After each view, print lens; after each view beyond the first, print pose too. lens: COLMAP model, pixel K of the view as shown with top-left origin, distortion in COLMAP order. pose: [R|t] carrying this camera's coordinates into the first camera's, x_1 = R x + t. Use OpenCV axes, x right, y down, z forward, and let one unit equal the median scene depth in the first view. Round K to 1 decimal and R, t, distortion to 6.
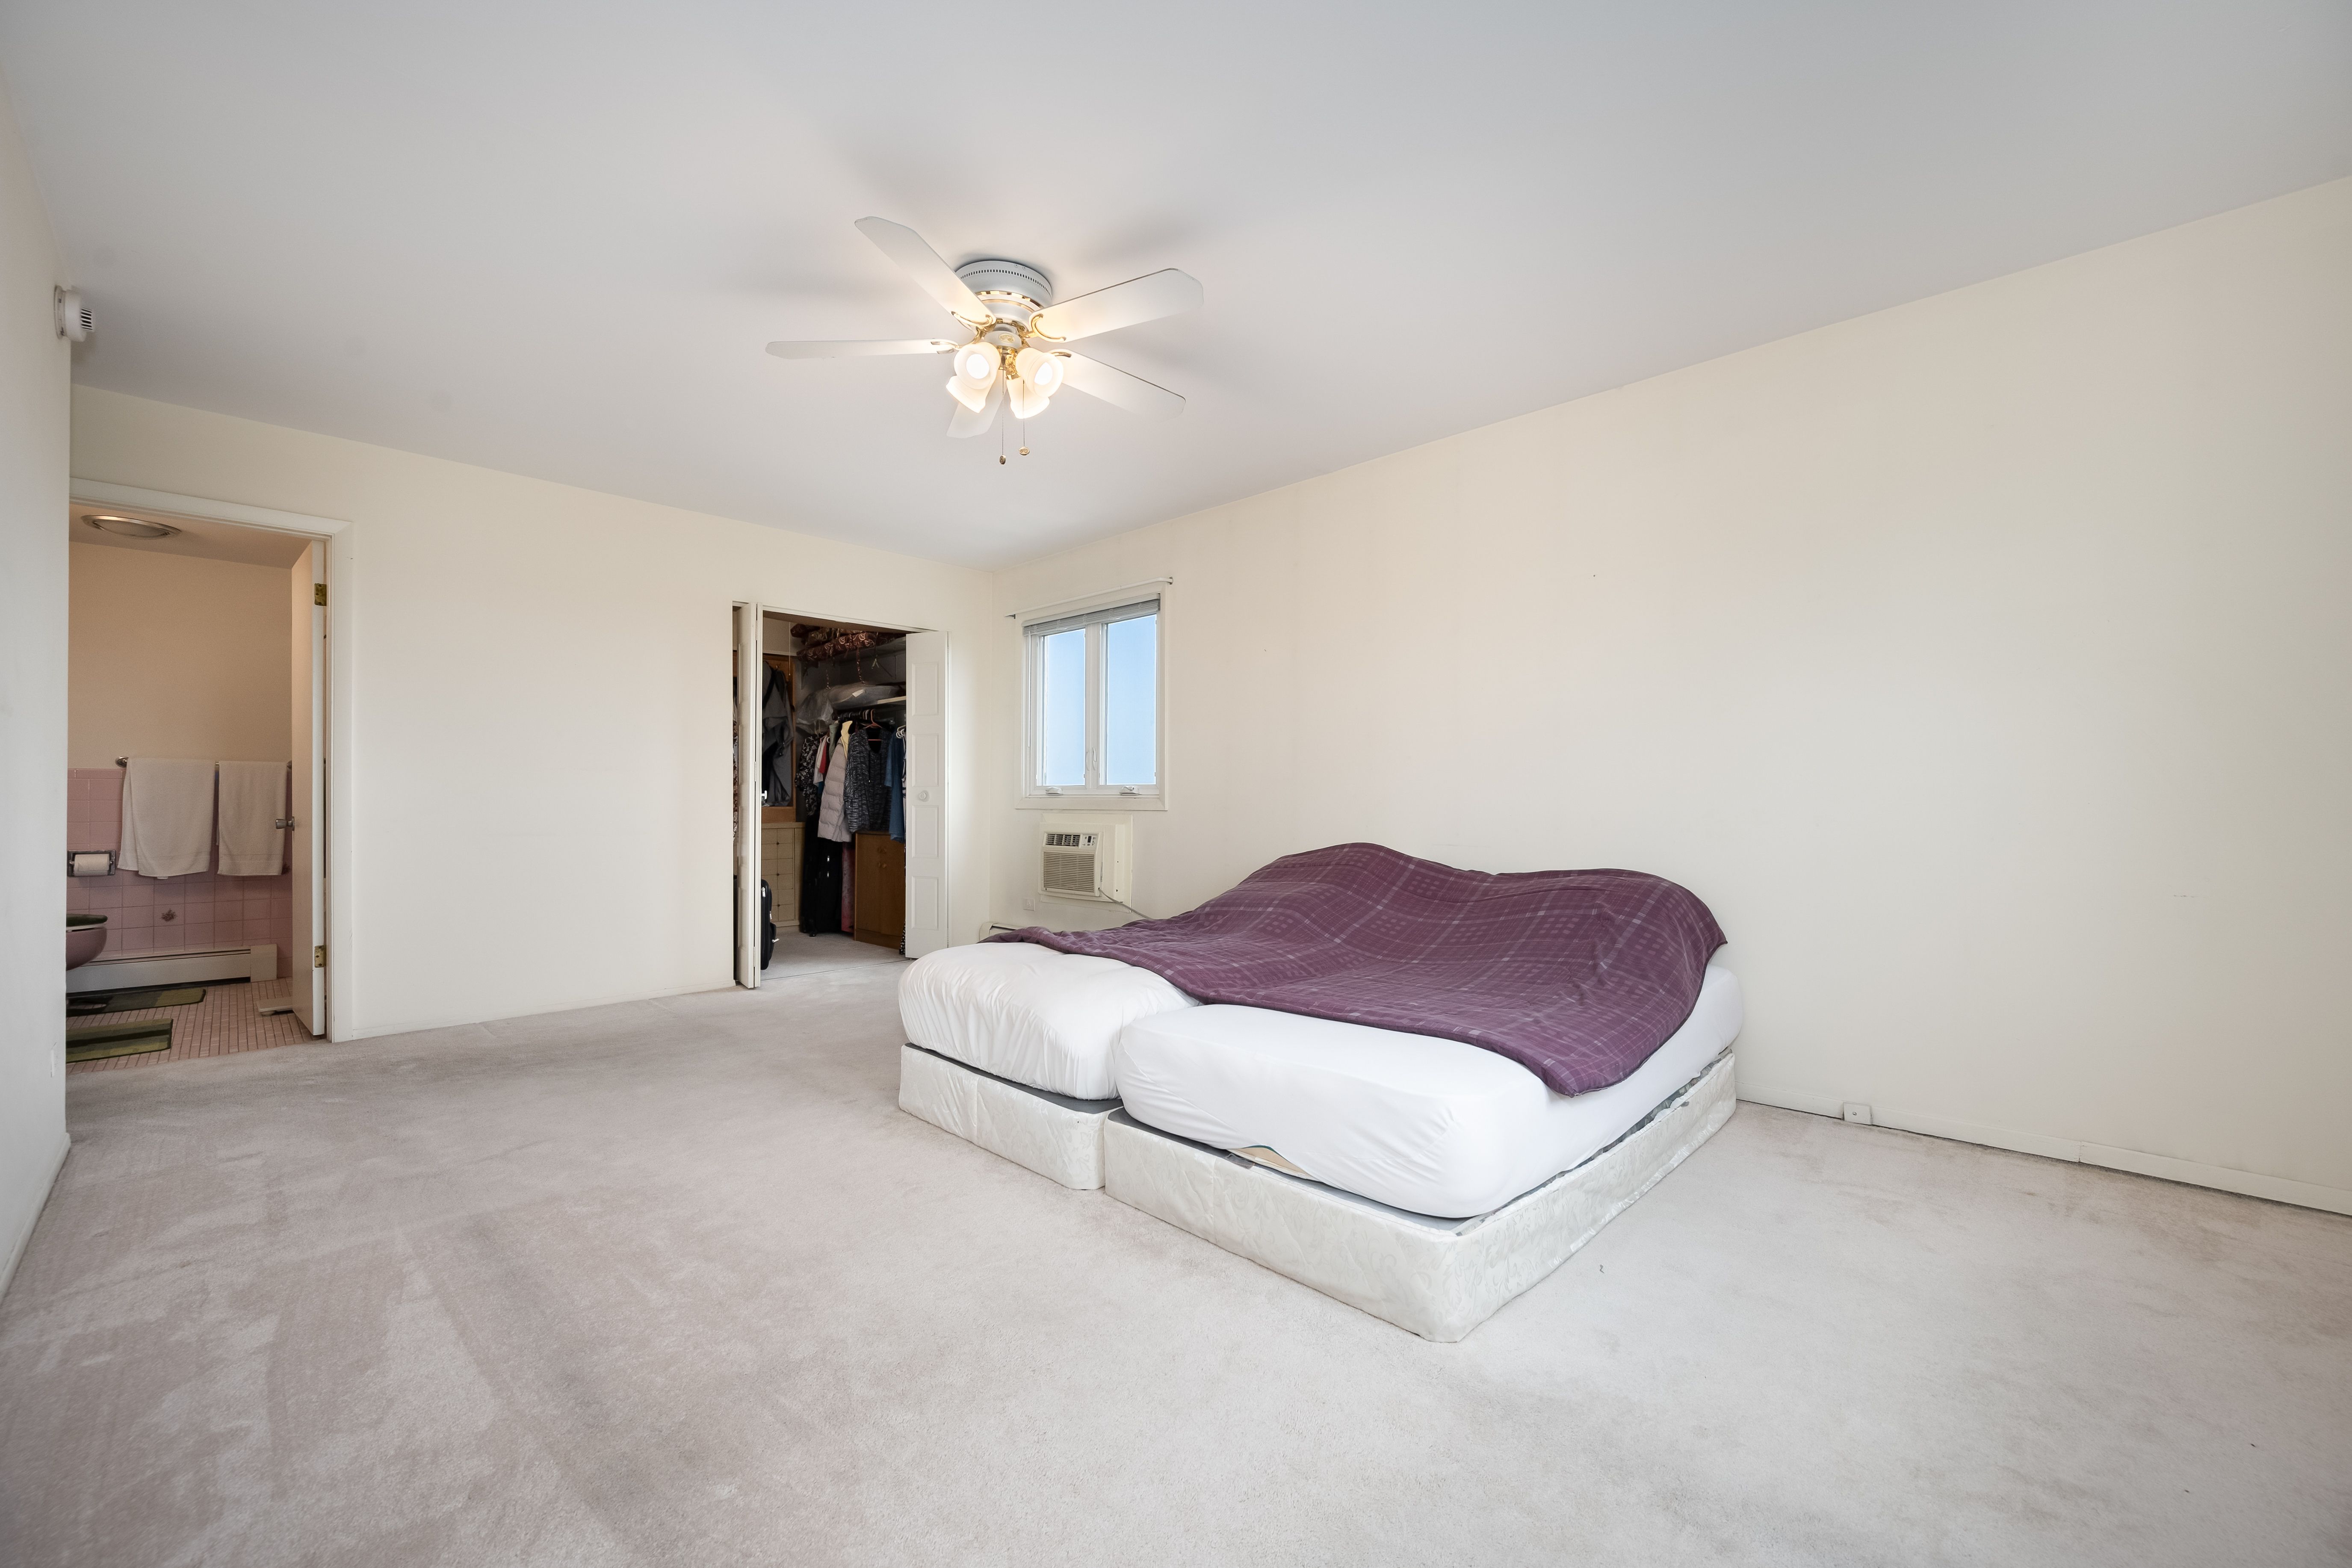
lens RADIAL K [[932.5, 0, 1185.7], [0, 932.5, 779.4], [0, 0, 1]] dist [0.000135, -0.000451]
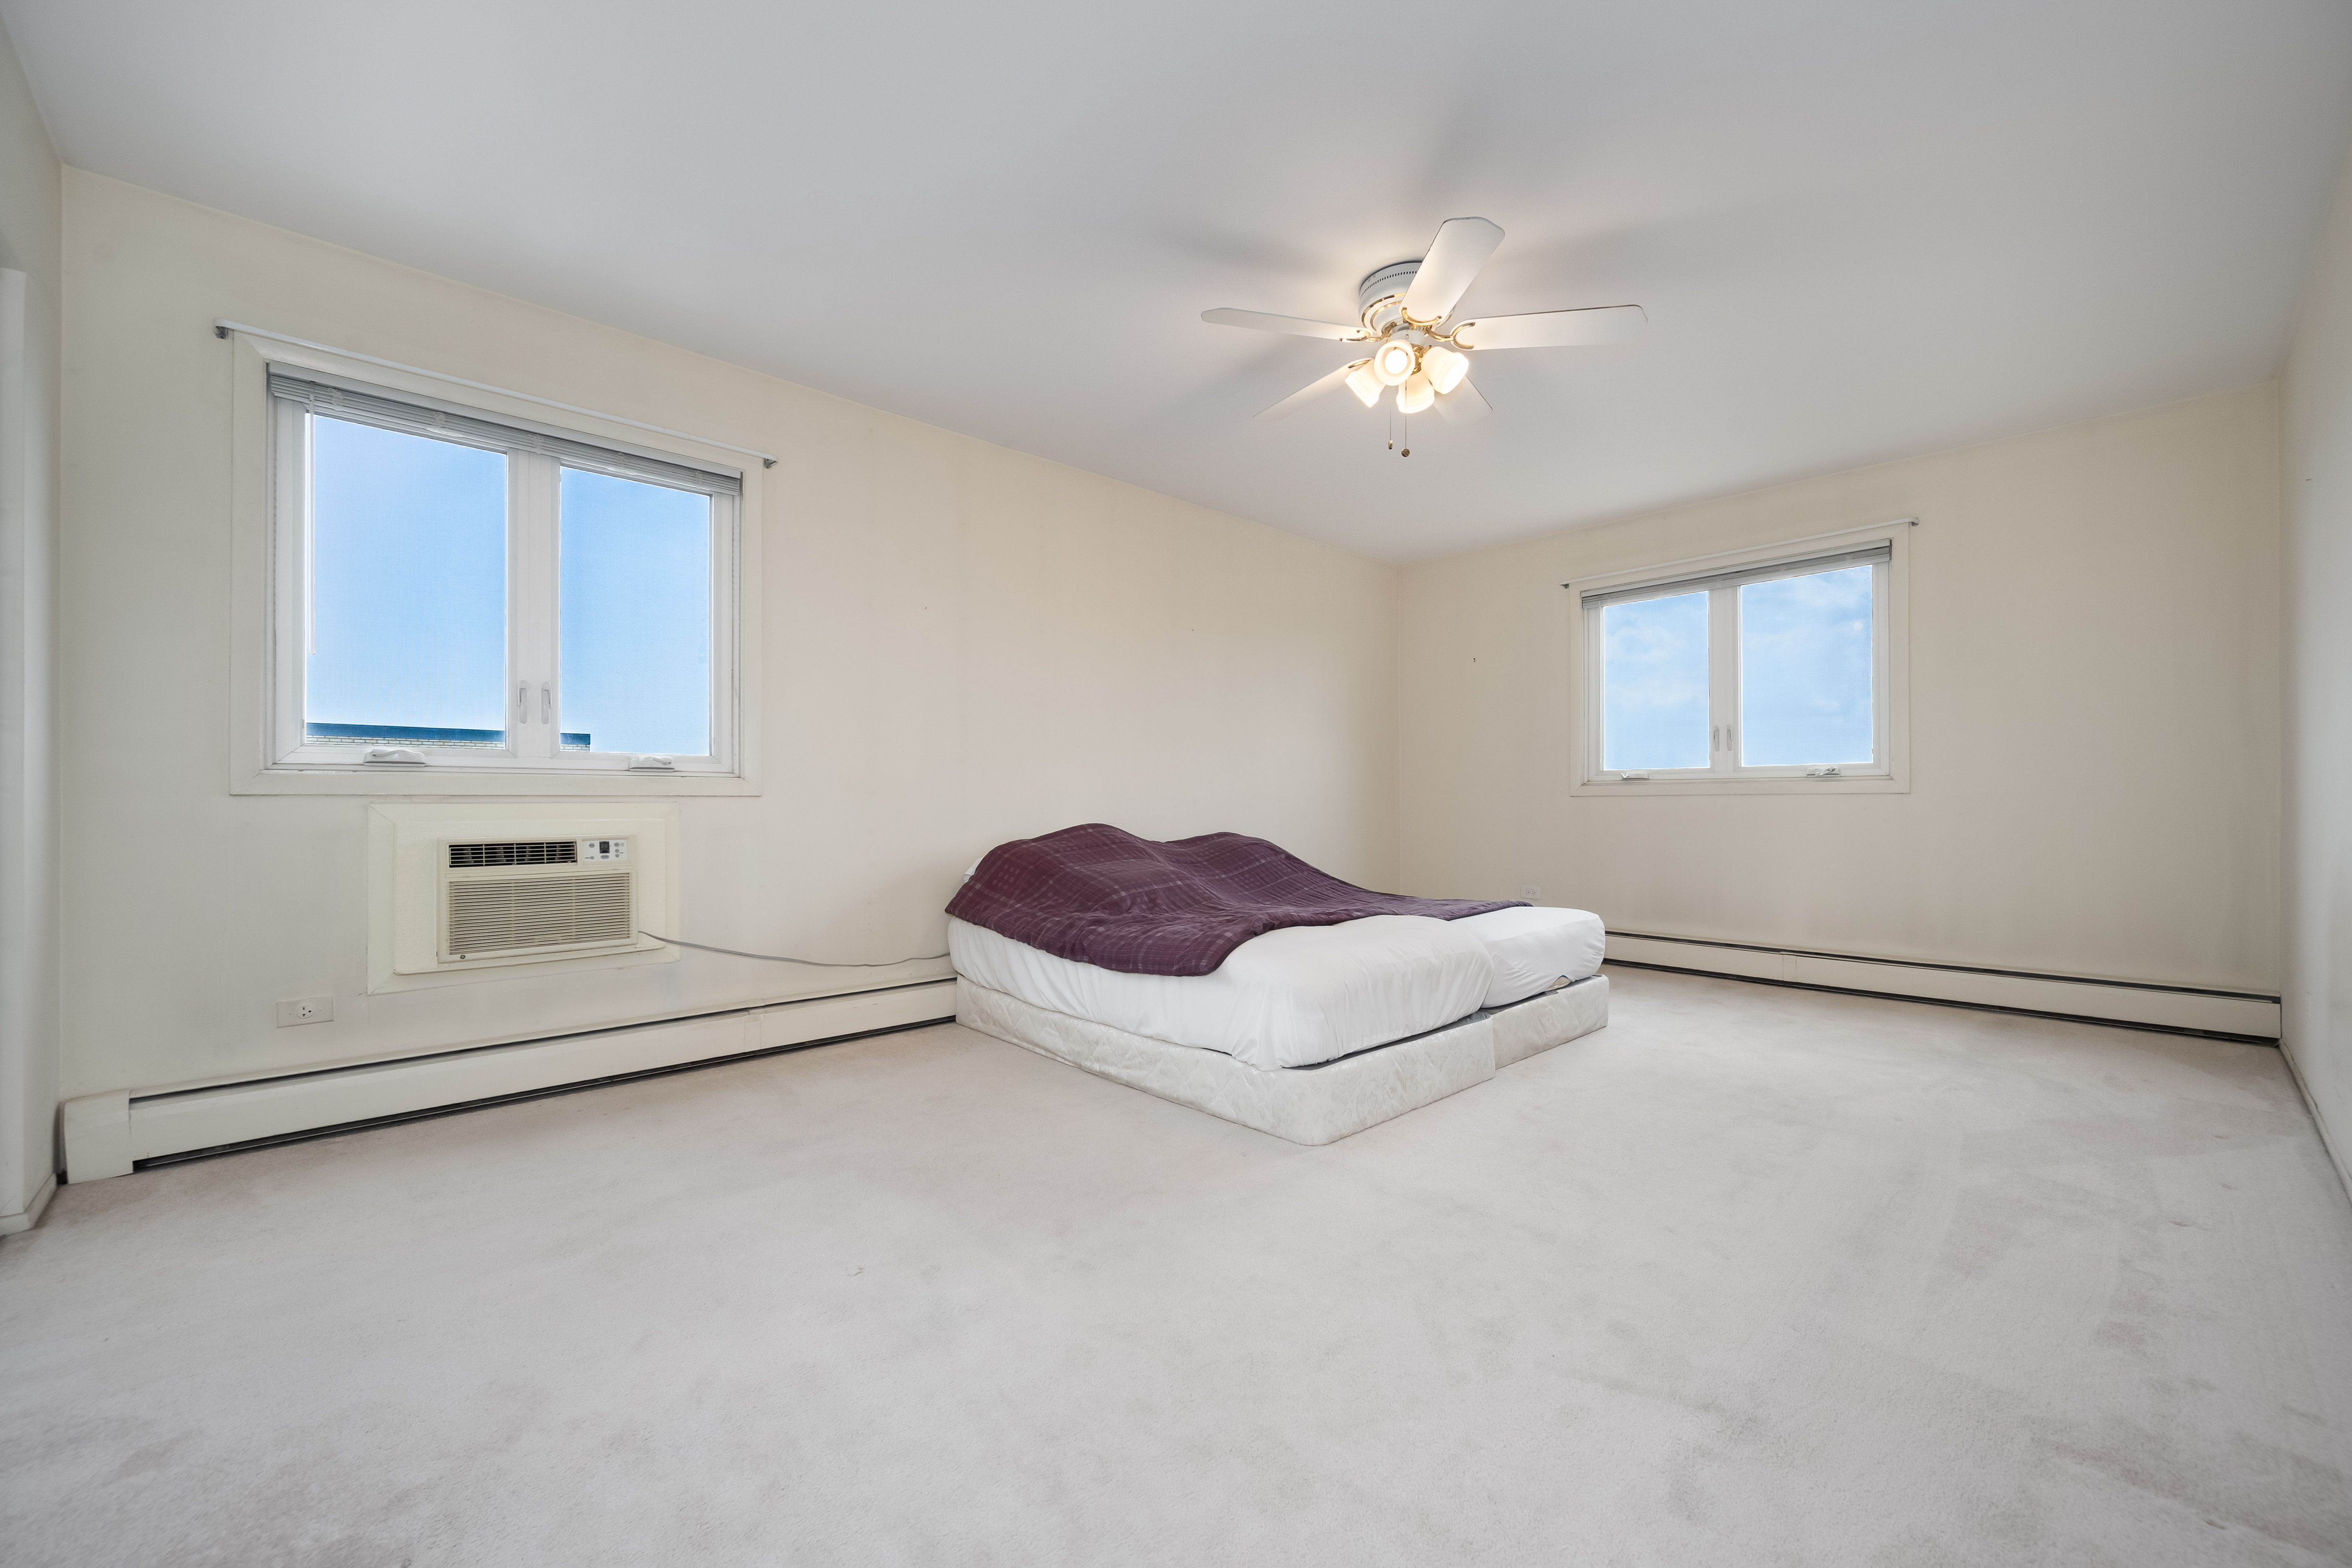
lens RADIAL K [[932.5, 0, 1177.4], [0, 932.5, 791.8], [0, 0, 1]] dist [0.000135, -0.000451]
pose [[0.057911, 0.002495, 0.998319, -0.648437], [-0.021028, 0.999778, -0.001279, 0.023312], [-0.998100, -0.020919, 0.057950, 0.614457]]
